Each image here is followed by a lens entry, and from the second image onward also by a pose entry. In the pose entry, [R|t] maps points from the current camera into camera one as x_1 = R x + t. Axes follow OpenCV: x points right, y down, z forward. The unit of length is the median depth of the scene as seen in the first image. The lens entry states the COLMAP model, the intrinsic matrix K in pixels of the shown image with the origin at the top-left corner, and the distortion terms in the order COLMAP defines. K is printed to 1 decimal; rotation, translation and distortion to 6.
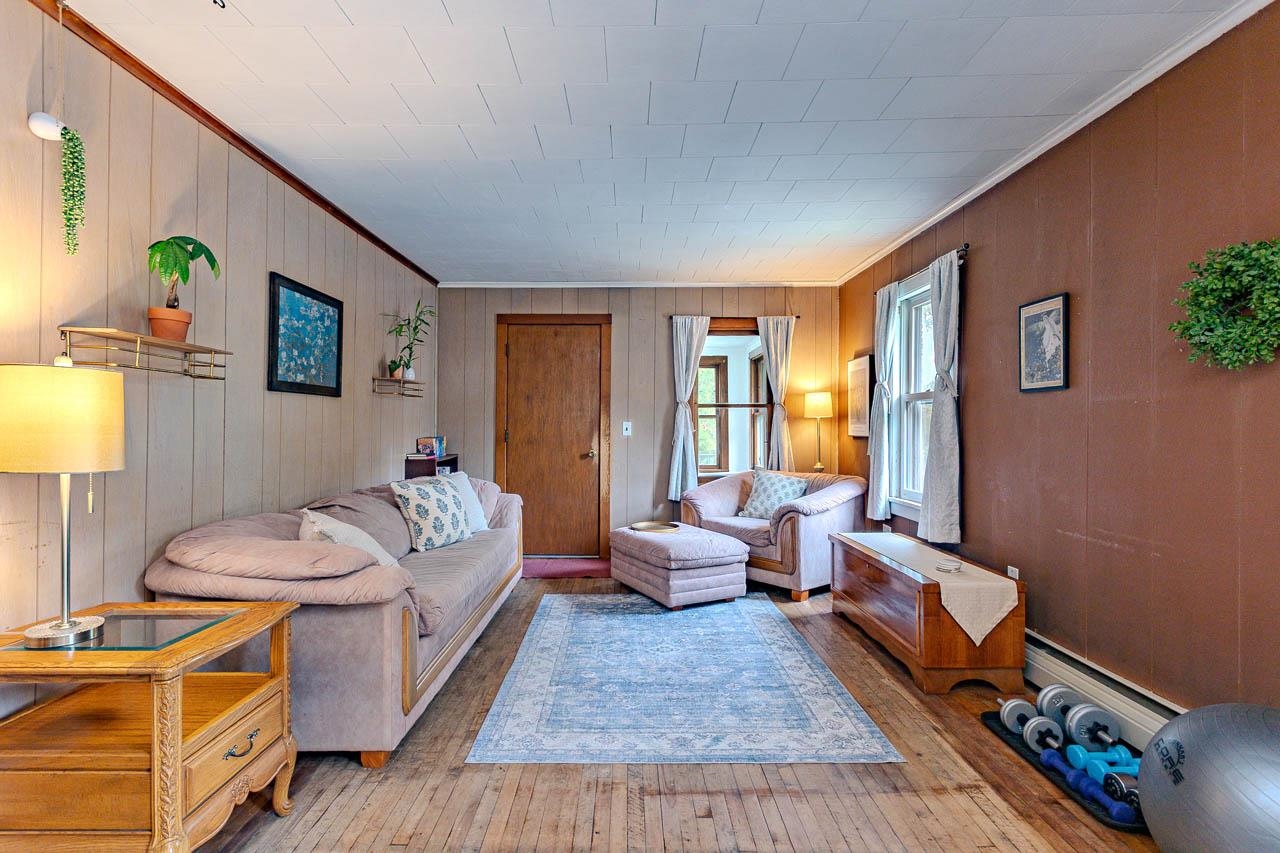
lens RADIAL K [[622.8, 0, 627.9], [0, 622.8, 427.3], [0, 0, 1]] dist [0.010421, -0.003359]
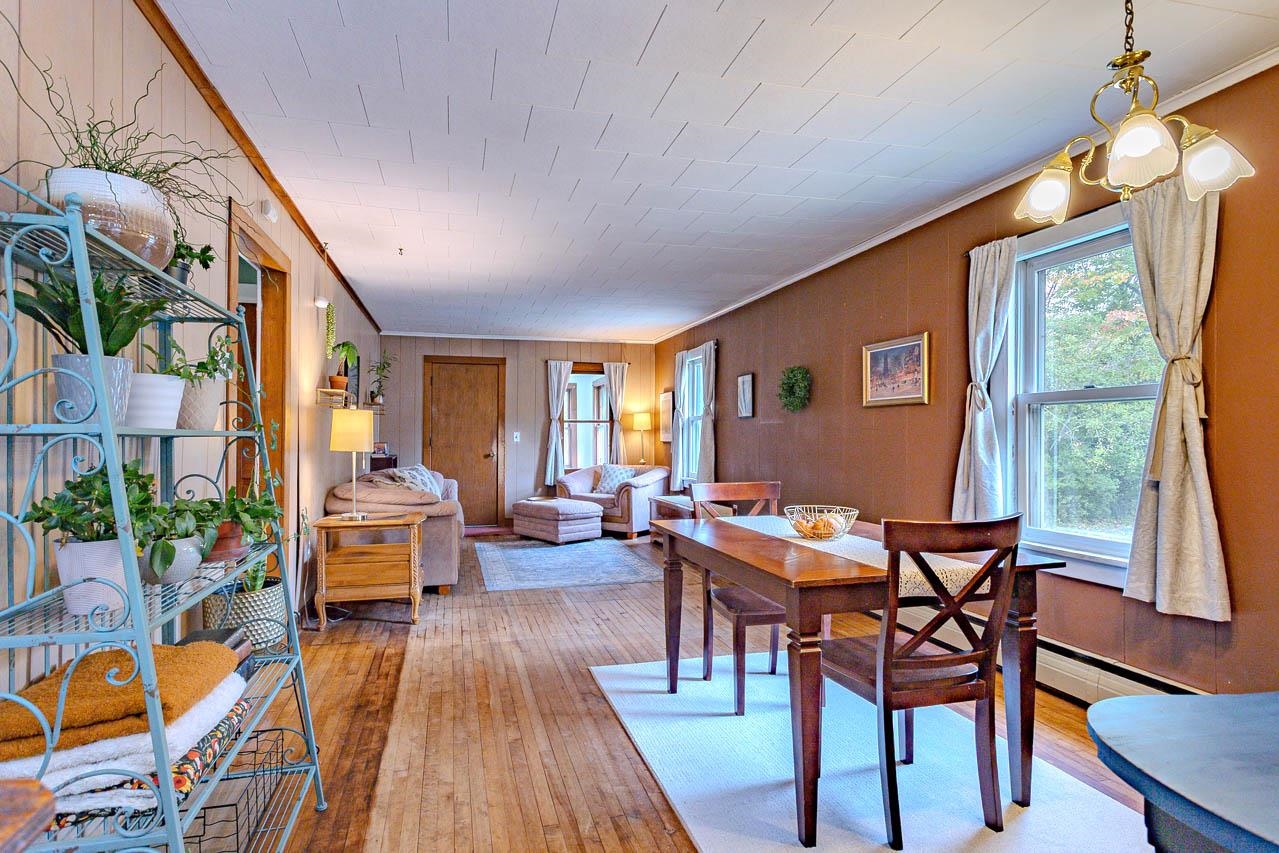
lens RADIAL K [[622.3, 0, 627.4], [0, 622.3, 432.9], [0, 0, 1]] dist [0.010421, -0.003359]
pose [[0.961234, 0.002474, 0.275722, -0.169191], [-0.000211, 0.999966, -0.008235, 0.005624], [-0.275733, 0.007858, 0.961202, -0.517223]]
